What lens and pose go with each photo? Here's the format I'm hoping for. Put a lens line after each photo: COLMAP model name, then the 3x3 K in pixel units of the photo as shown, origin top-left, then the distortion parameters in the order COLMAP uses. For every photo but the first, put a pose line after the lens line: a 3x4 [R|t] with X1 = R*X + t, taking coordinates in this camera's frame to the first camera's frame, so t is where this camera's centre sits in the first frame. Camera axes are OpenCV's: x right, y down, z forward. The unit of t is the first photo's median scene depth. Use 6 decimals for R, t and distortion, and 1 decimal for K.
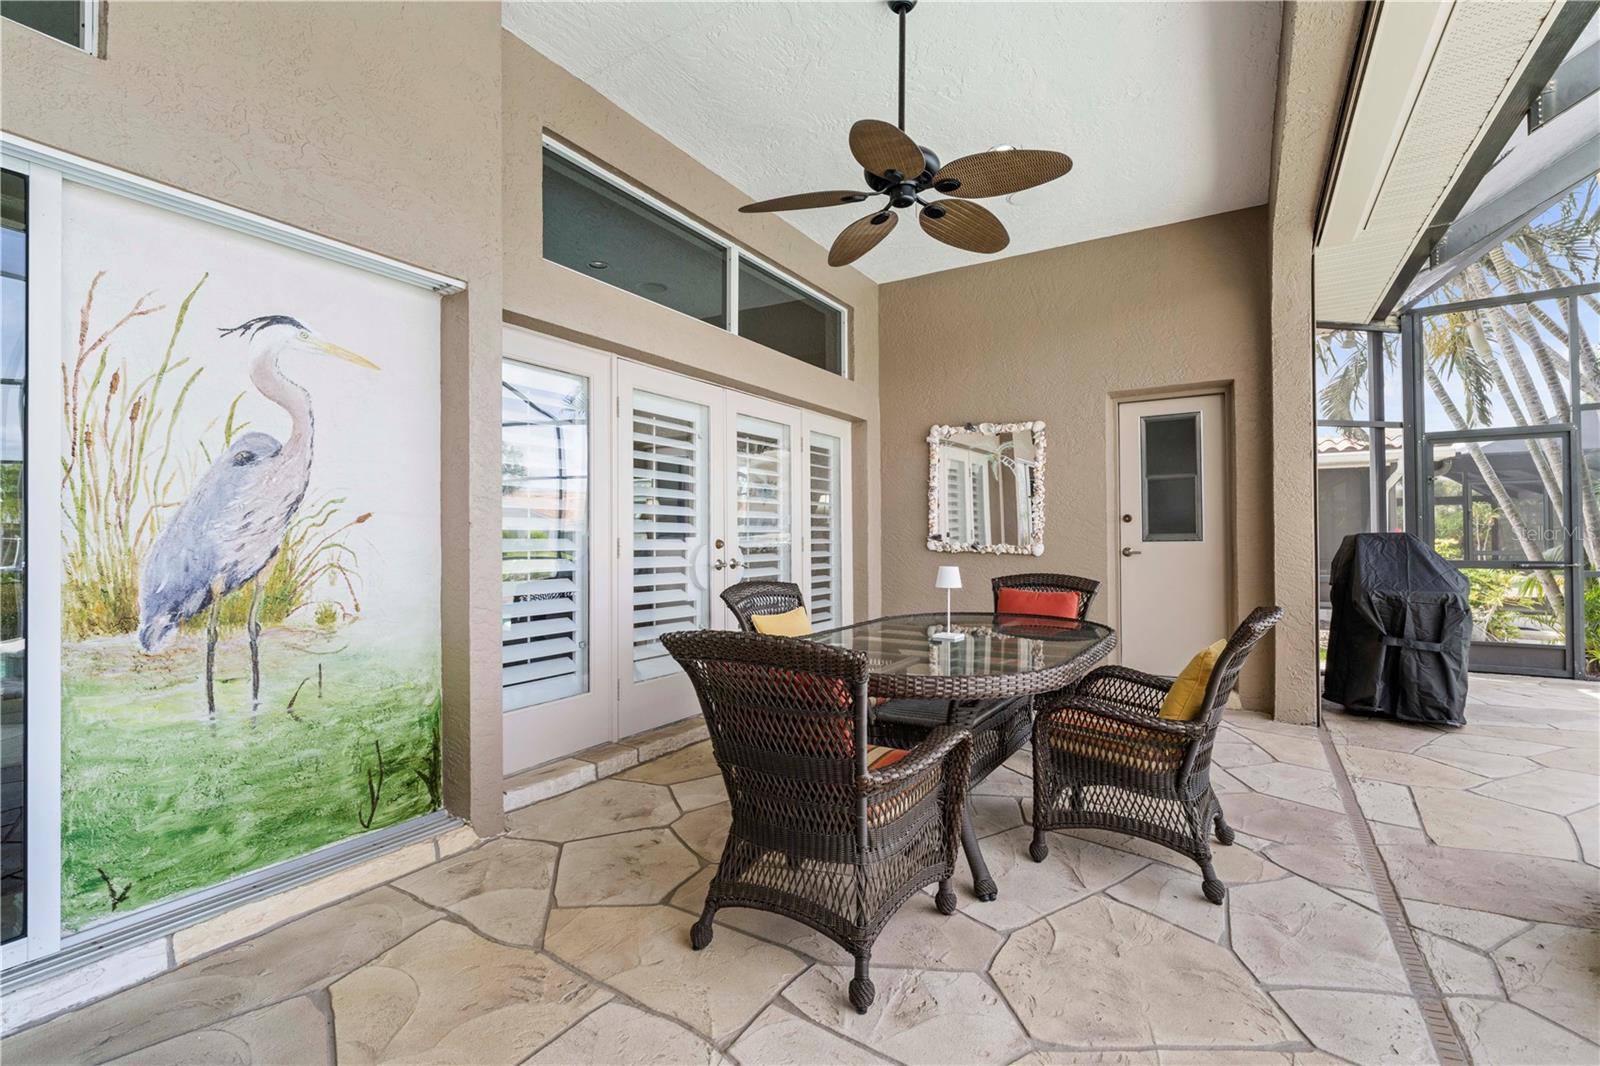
lens RADIAL K [[719.2, 0, 802.7], [0, 719.2, 533.5], [0, 0, 1]] dist [-0.007670, 0.002049]
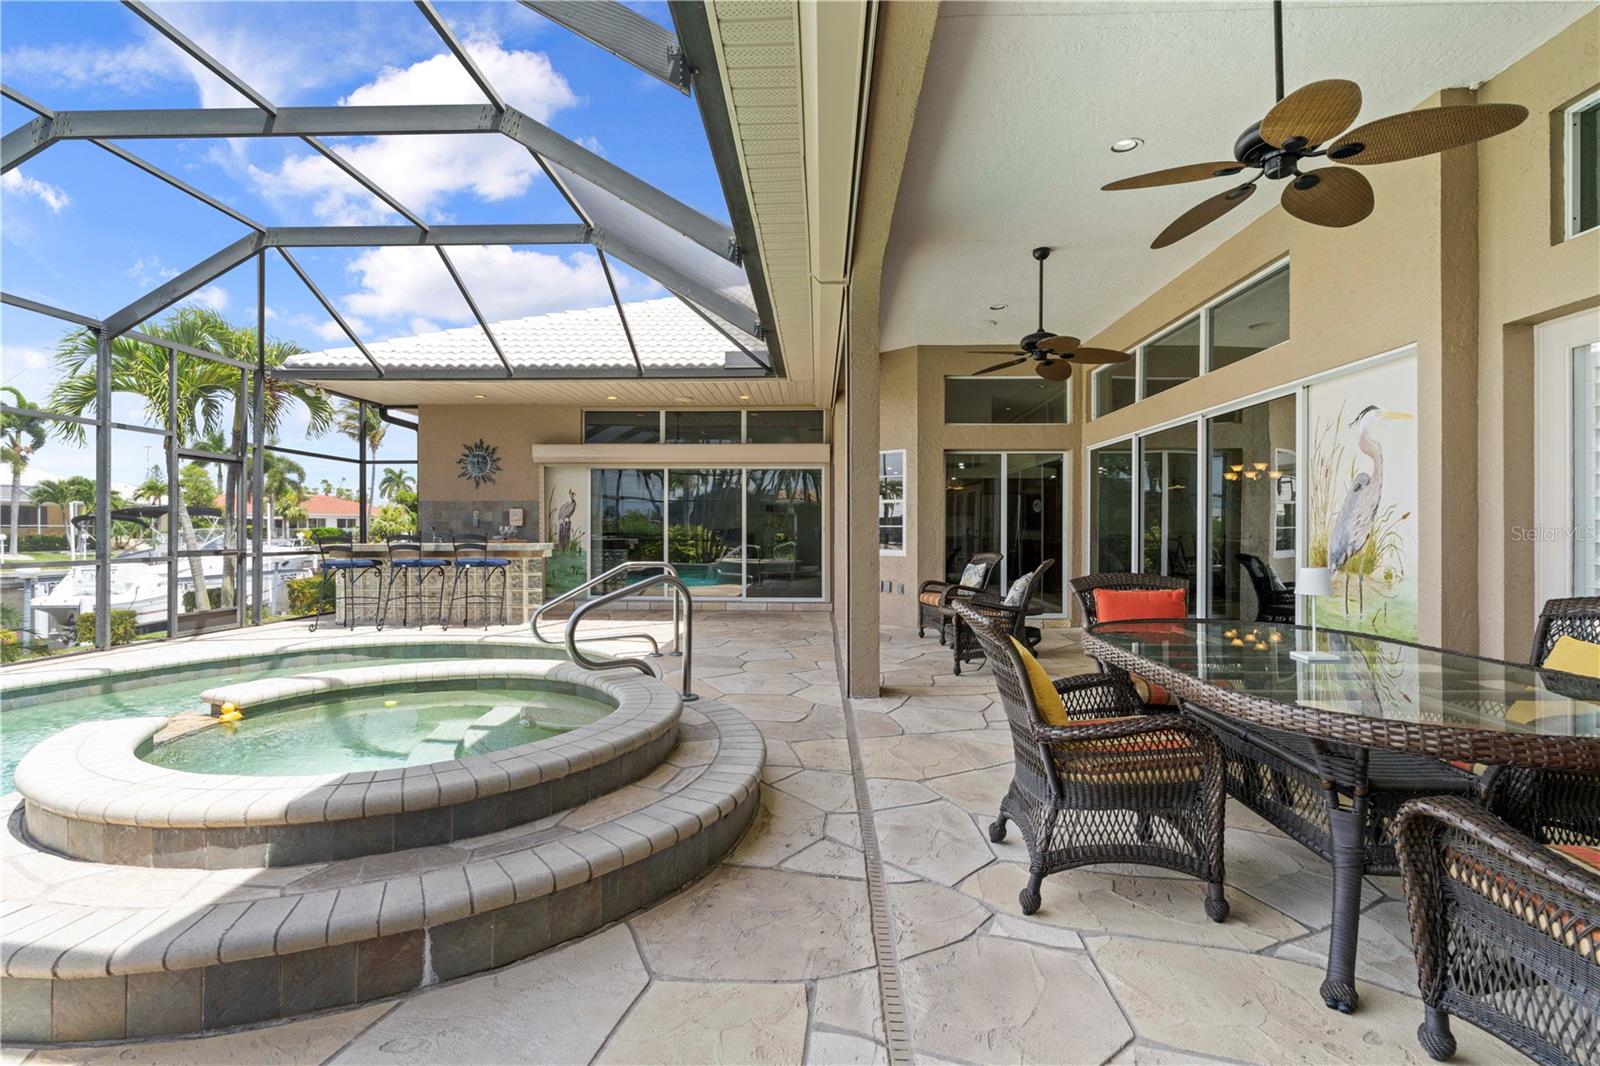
lens RADIAL K [[719.2, 0, 800.5], [0, 719.2, 534.2], [0, 0, 1]] dist [-0.007670, 0.002049]
pose [[-0.867577, 0.008667, -0.497228, 0.762974], [0.010088, 0.999949, -0.000172, 0.003226], [0.497201, -0.005166, -0.867620, 0.990775]]
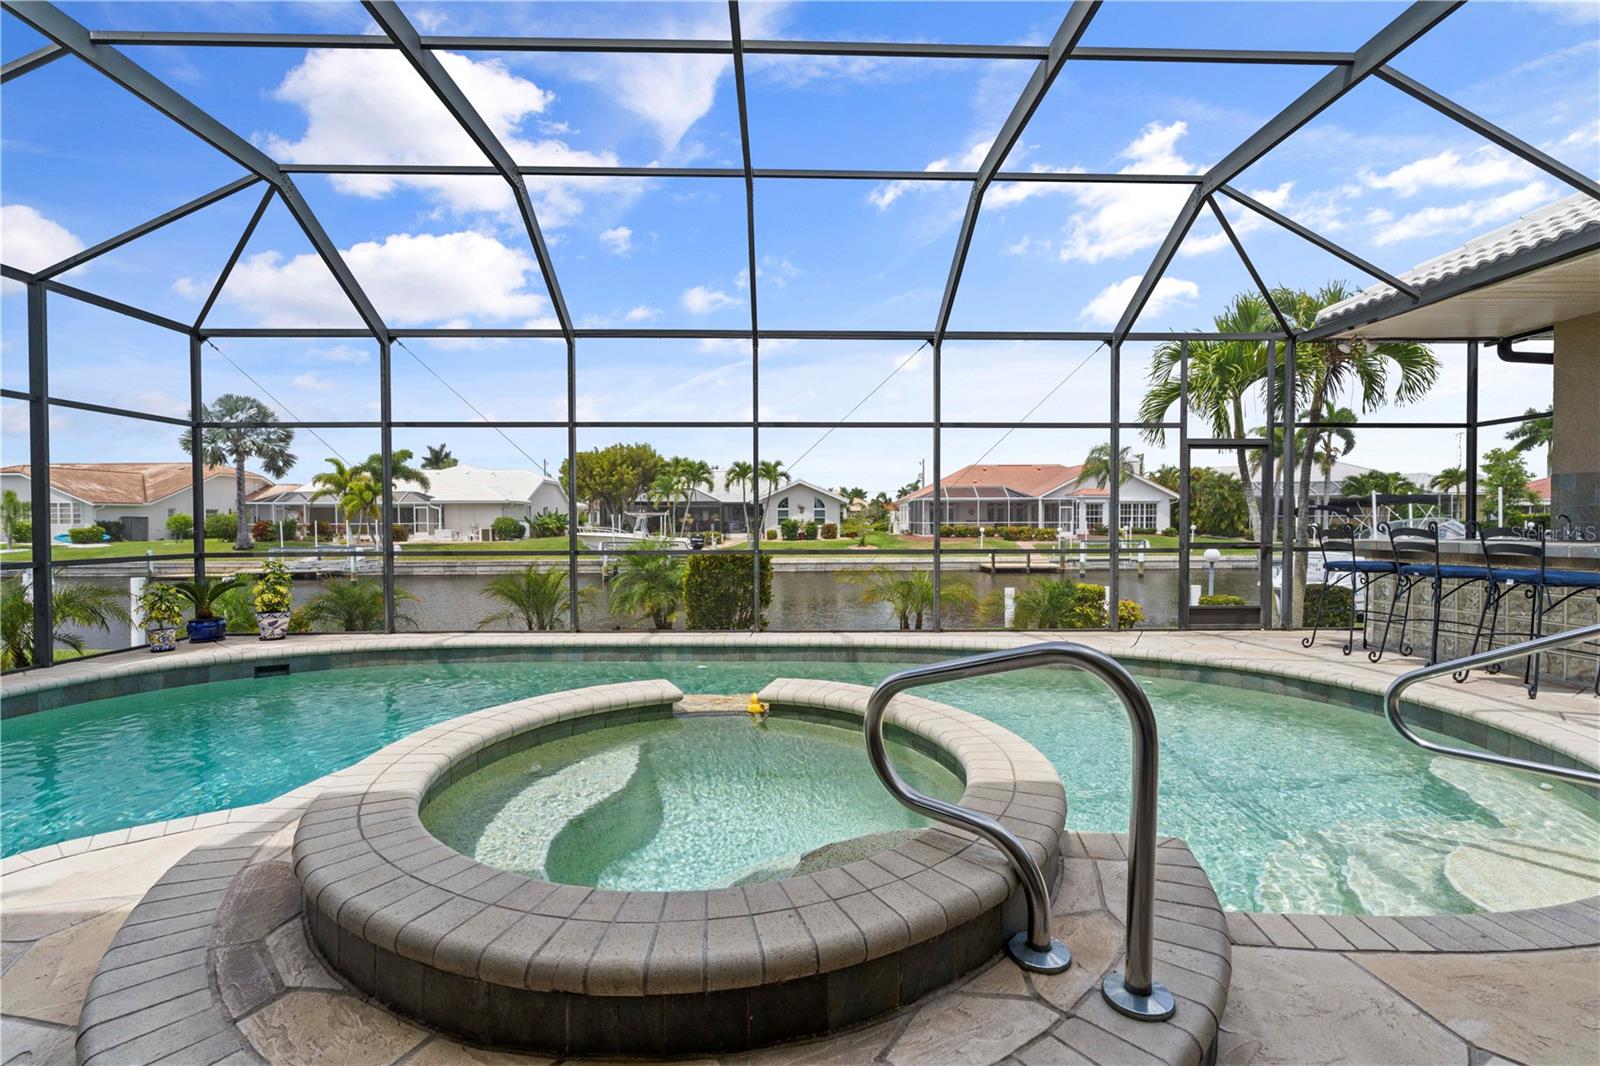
lens RADIAL K [[719.2, 0, 804.1], [0, 719.2, 532.5], [0, 0, 1]] dist [-0.007670, 0.002049]
pose [[-0.549460, -0.003711, 0.835512, 0.253353], [-0.000629, 0.999992, 0.004027, -0.001338], [-0.835520, 0.001687, -0.549458, 0.433510]]
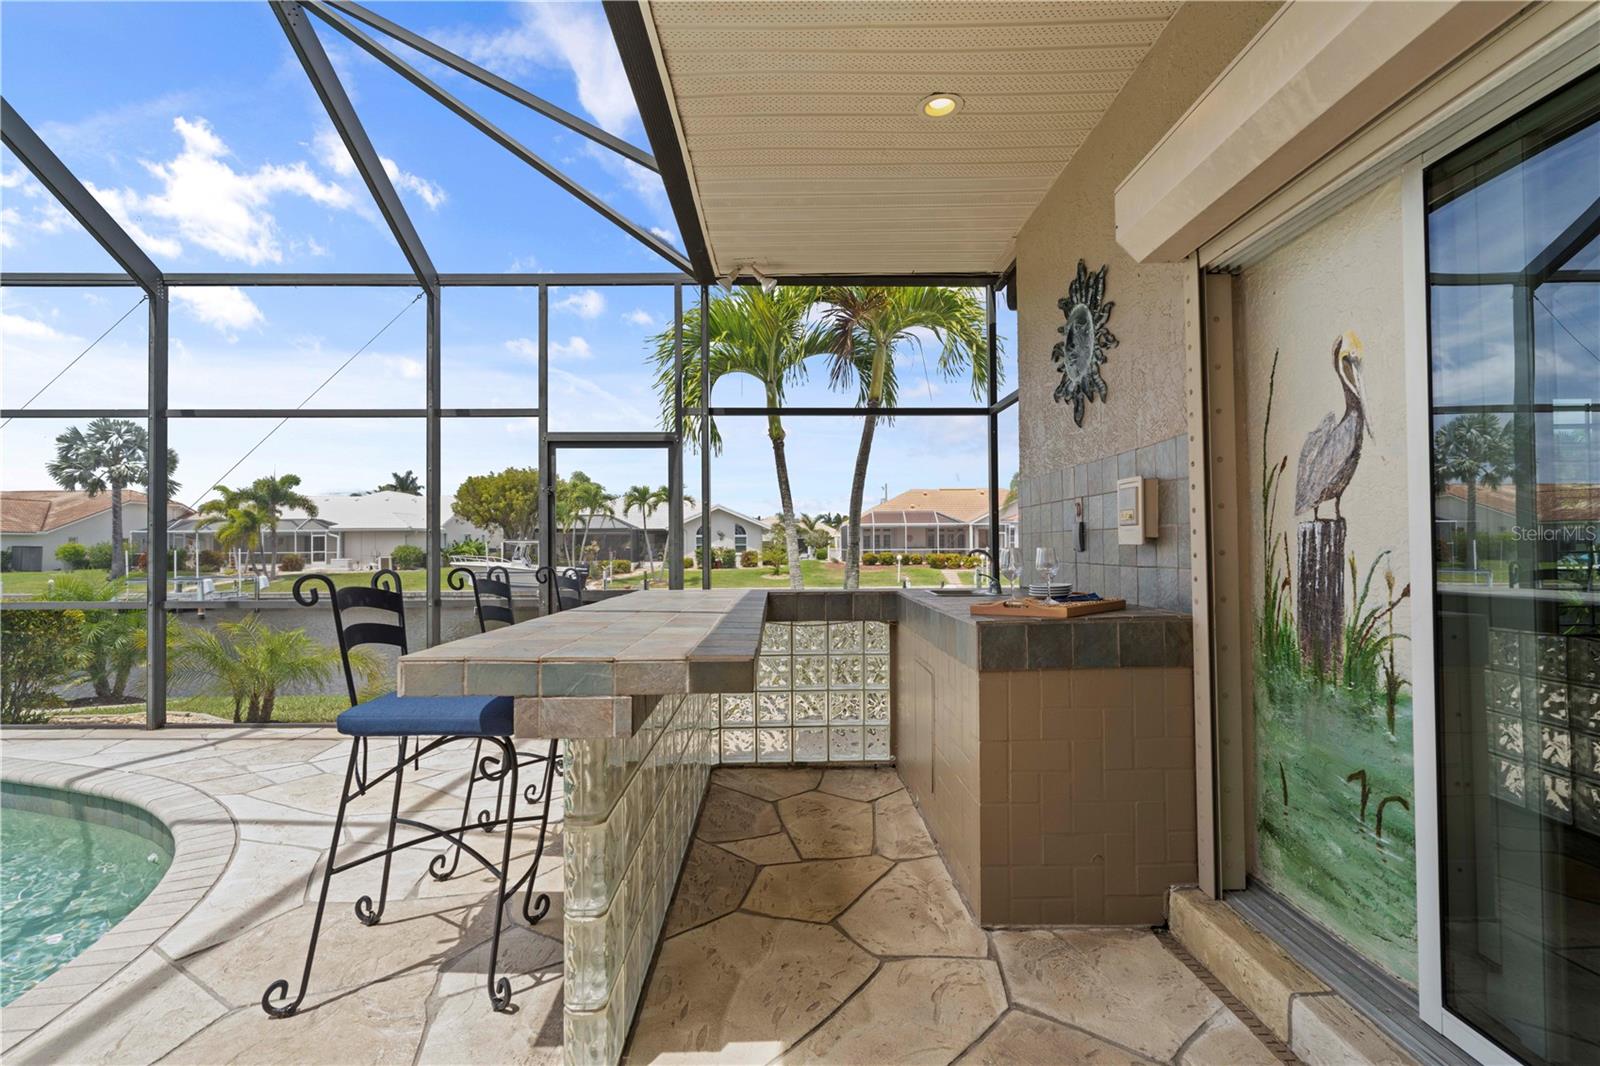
lens RADIAL K [[719.2, 0, 811.0], [0, 719.2, 534.2], [0, 0, 1]] dist [-0.007670, 0.002049]
pose [[-0.548434, 0.026648, 0.835769, 0.000116], [0.003019, 0.999549, -0.029889, -0.026387], [-0.836188, -0.013869, -0.548267, -1.081209]]
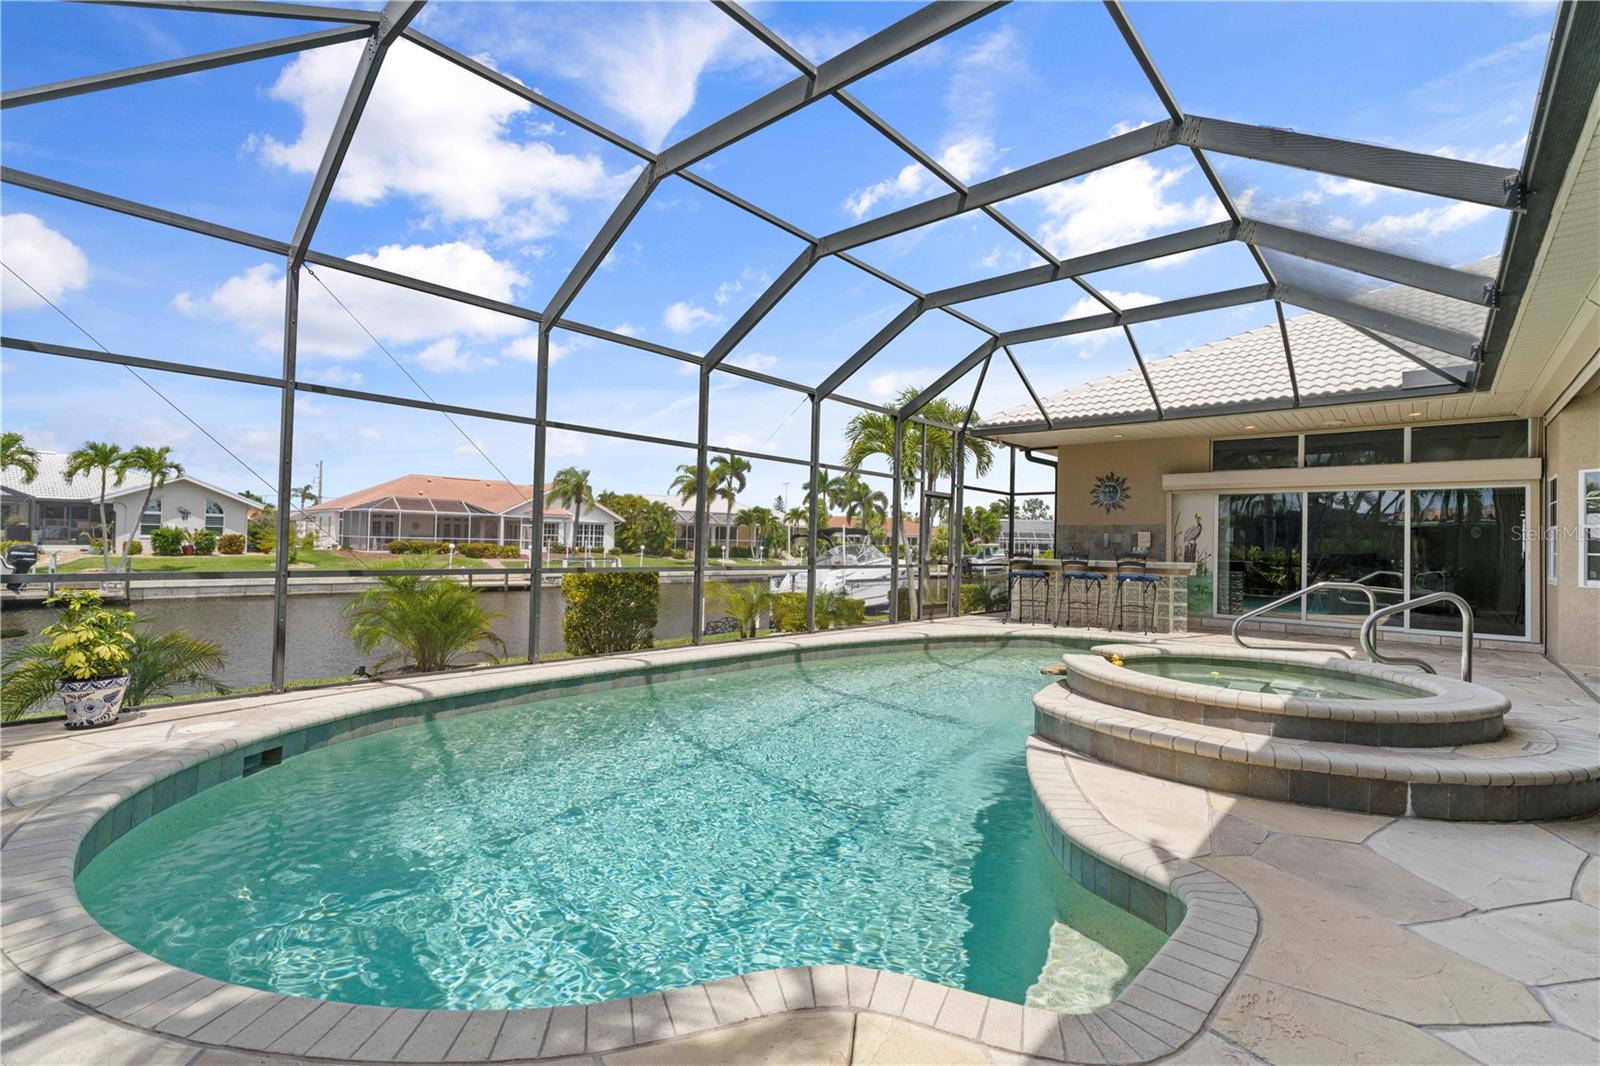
lens RADIAL K [[719.2, 0, 801.0], [0, 719.2, 531.3], [0, 0, 1]] dist [-0.007670, 0.002049]
pose [[-0.984947, -0.011259, 0.172489, 1.216153], [-0.016638, 0.999418, -0.029772, 0.009149], [-0.172054, -0.032194, -0.984561, 1.332774]]
